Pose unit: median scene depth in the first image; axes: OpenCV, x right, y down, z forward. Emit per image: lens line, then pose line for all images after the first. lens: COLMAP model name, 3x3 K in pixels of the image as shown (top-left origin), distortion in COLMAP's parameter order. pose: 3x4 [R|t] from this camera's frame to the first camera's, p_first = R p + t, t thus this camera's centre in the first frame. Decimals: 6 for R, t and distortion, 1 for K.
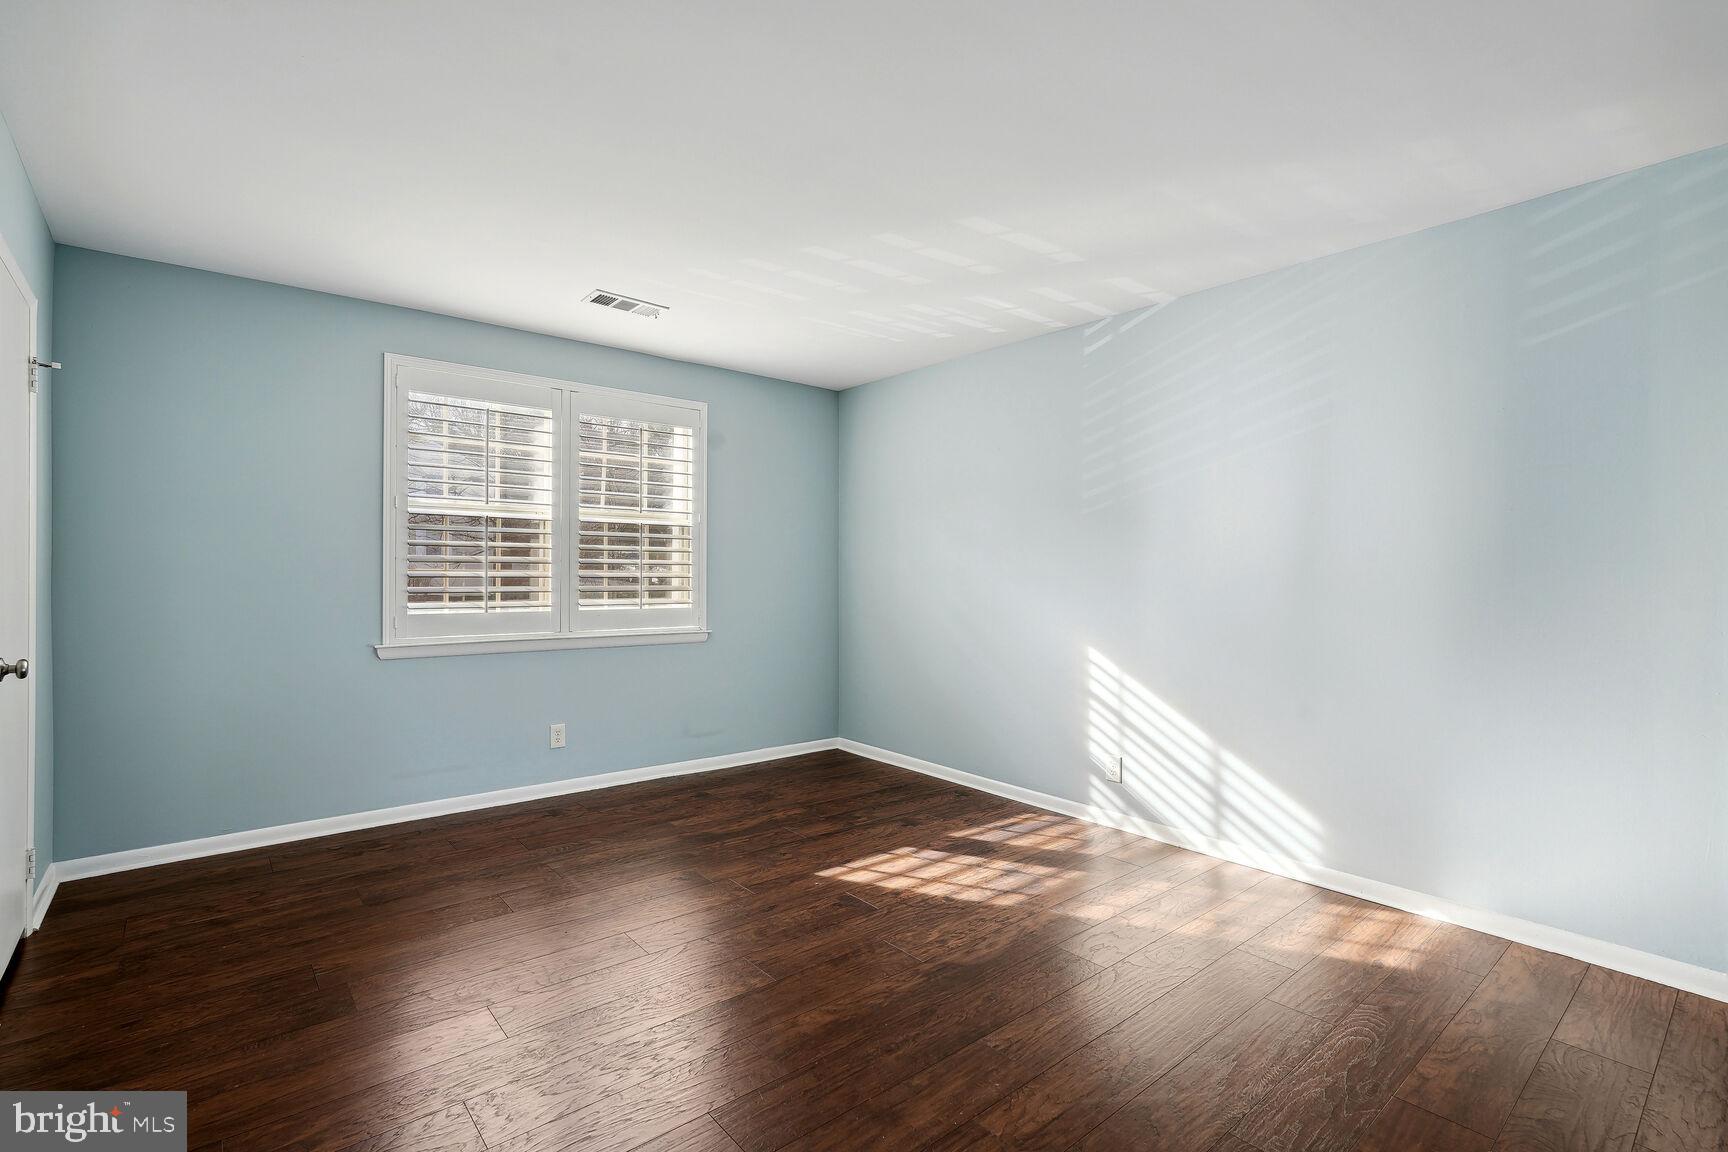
lens RADIAL K [[778.9, 0, 854.0], [0, 778.9, 582.2], [0, 0, 1]] dist [-0.007929, 0.003869]
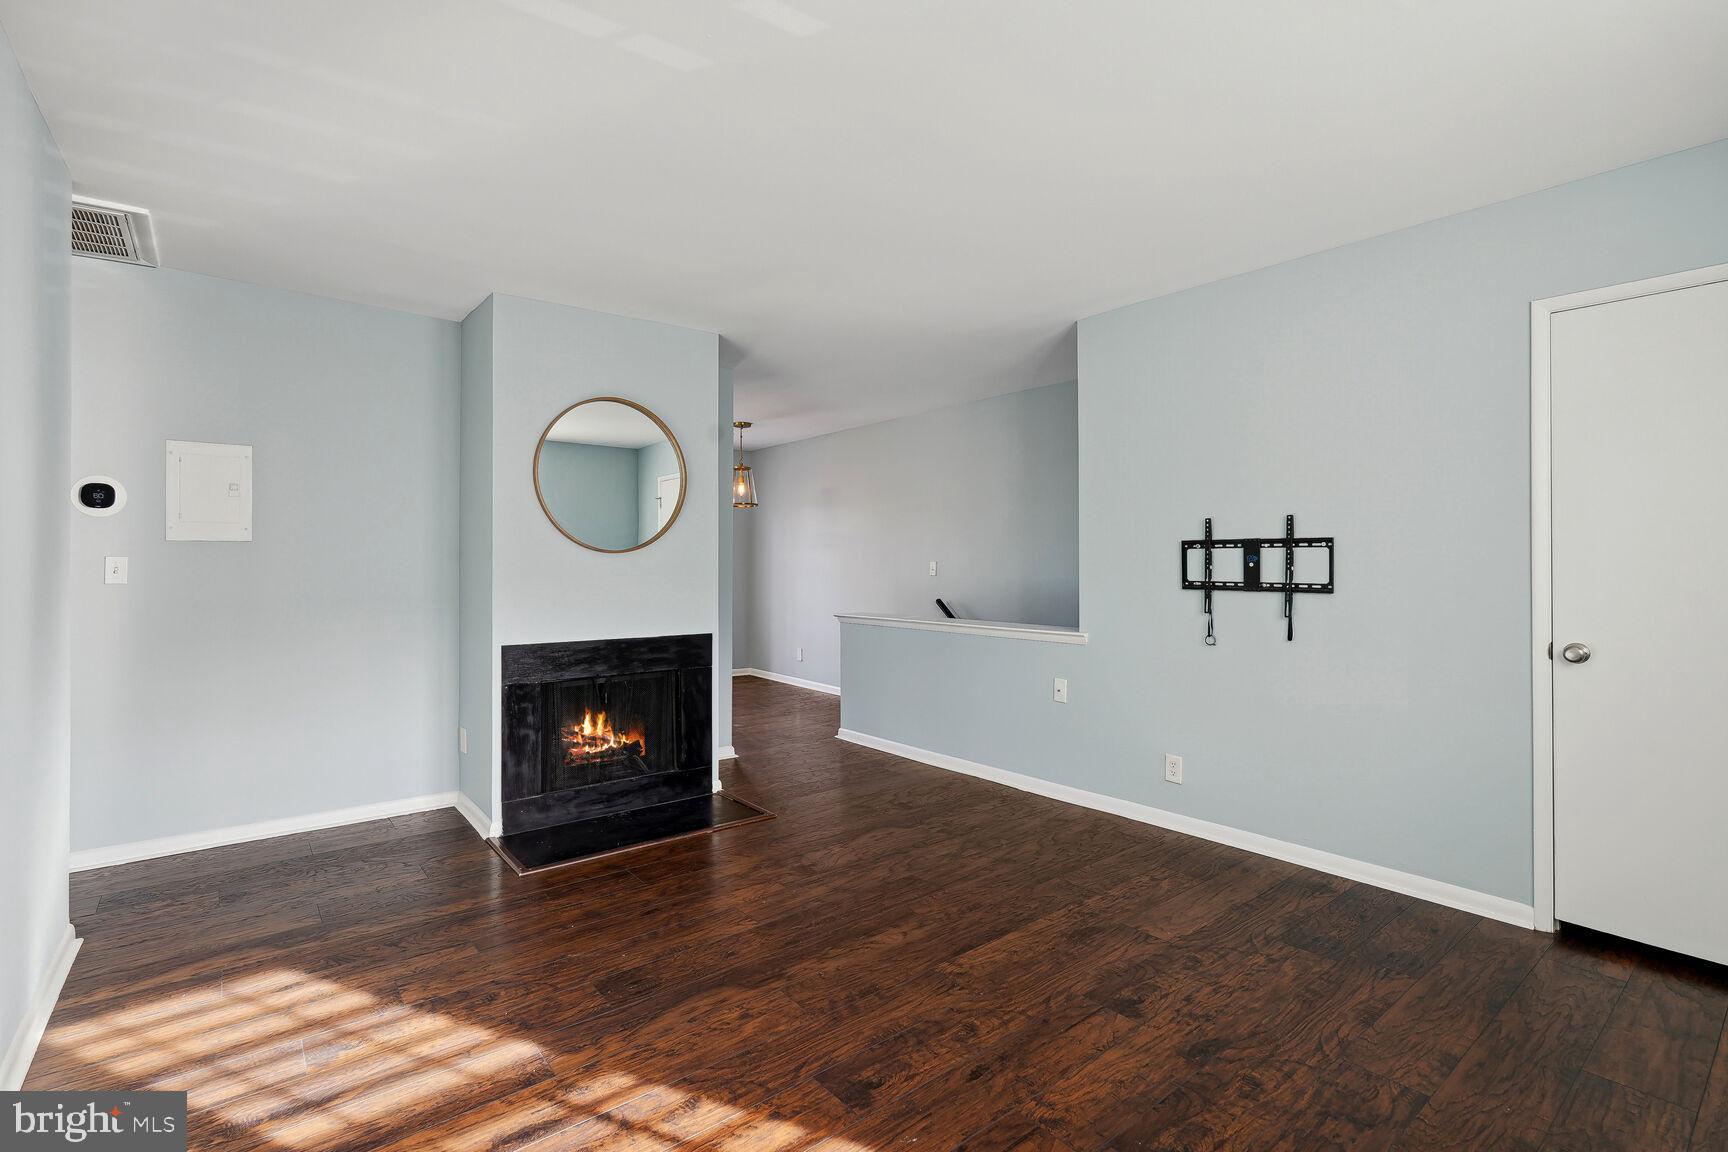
lens RADIAL K [[778.9, 0, 862.9], [0, 778.9, 574.5], [0, 0, 1]] dist [-0.007929, 0.003869]
pose [[-0.999859, -0.009557, 0.013821, -0.016667], [-0.009228, 0.999678, 0.023635, -0.024110], [-0.014043, 0.023505, -0.999625, 1.651963]]
